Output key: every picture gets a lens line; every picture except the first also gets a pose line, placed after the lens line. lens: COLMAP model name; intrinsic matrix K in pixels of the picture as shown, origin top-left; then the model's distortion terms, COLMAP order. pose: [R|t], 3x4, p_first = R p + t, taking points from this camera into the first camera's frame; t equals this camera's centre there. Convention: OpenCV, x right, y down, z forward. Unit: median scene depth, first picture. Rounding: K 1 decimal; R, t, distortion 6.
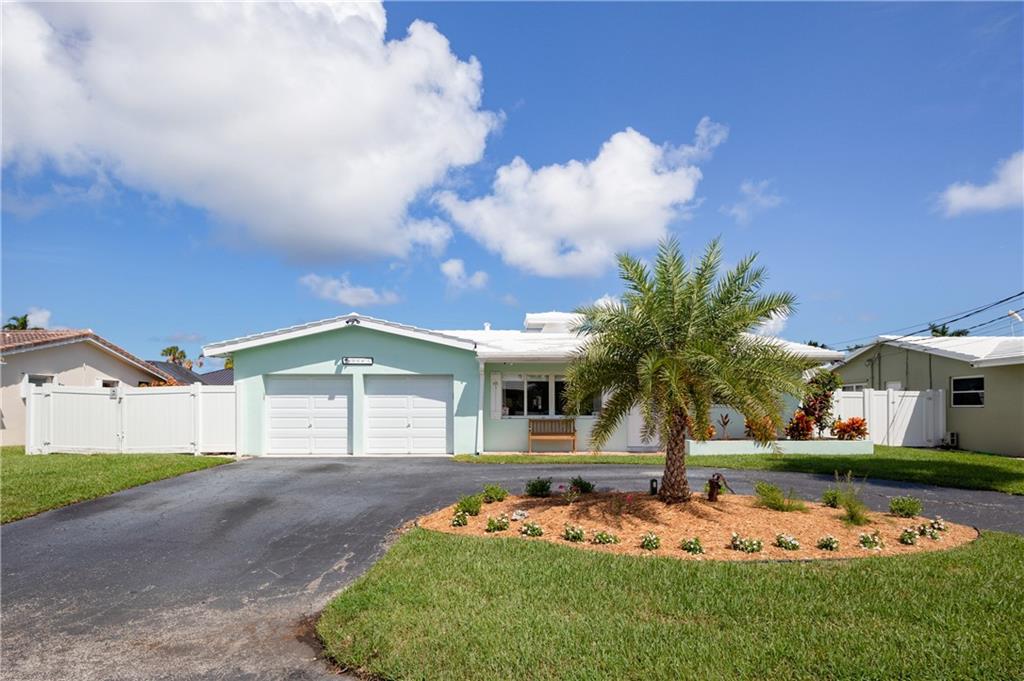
lens RADIAL K [[640.0, 0, 512.0], [0, 640.0, 340.5], [0, 0, 1]] dist [0.000287, 0.002134]
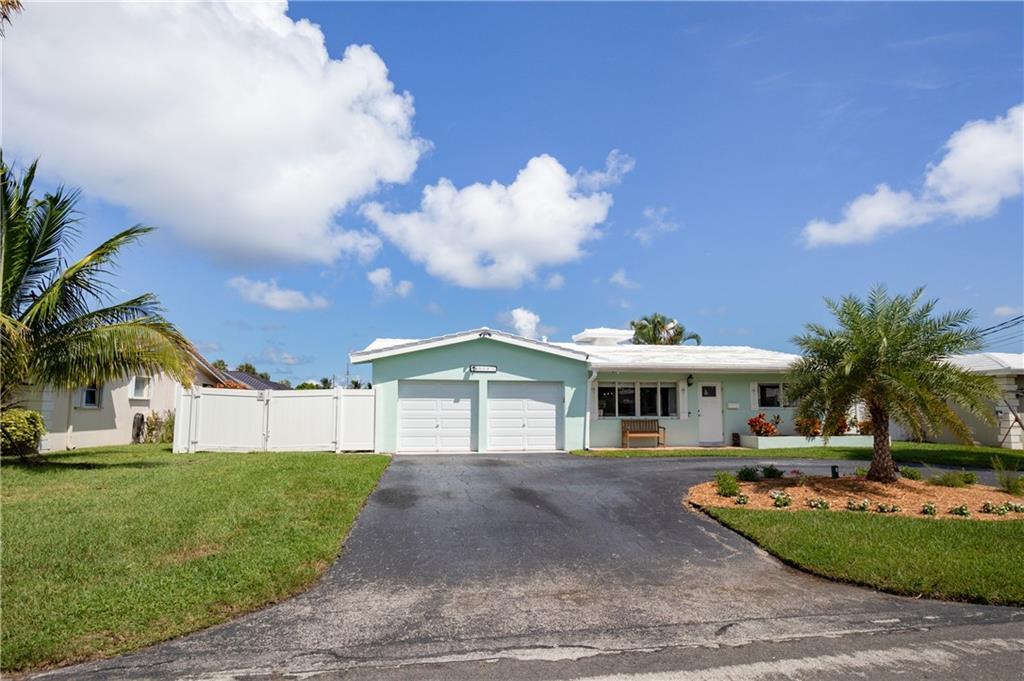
lens RADIAL K [[593.2, 0, 515.6], [0, 593.2, 351.2], [0, 0, 1]] dist [-0.003448, 0.000327]
pose [[0.988343, 0.016146, 0.151387, -0.335594], [-0.017409, 0.999824, 0.007020, -0.007644], [-0.151247, -0.009574, 0.988450, -0.052182]]
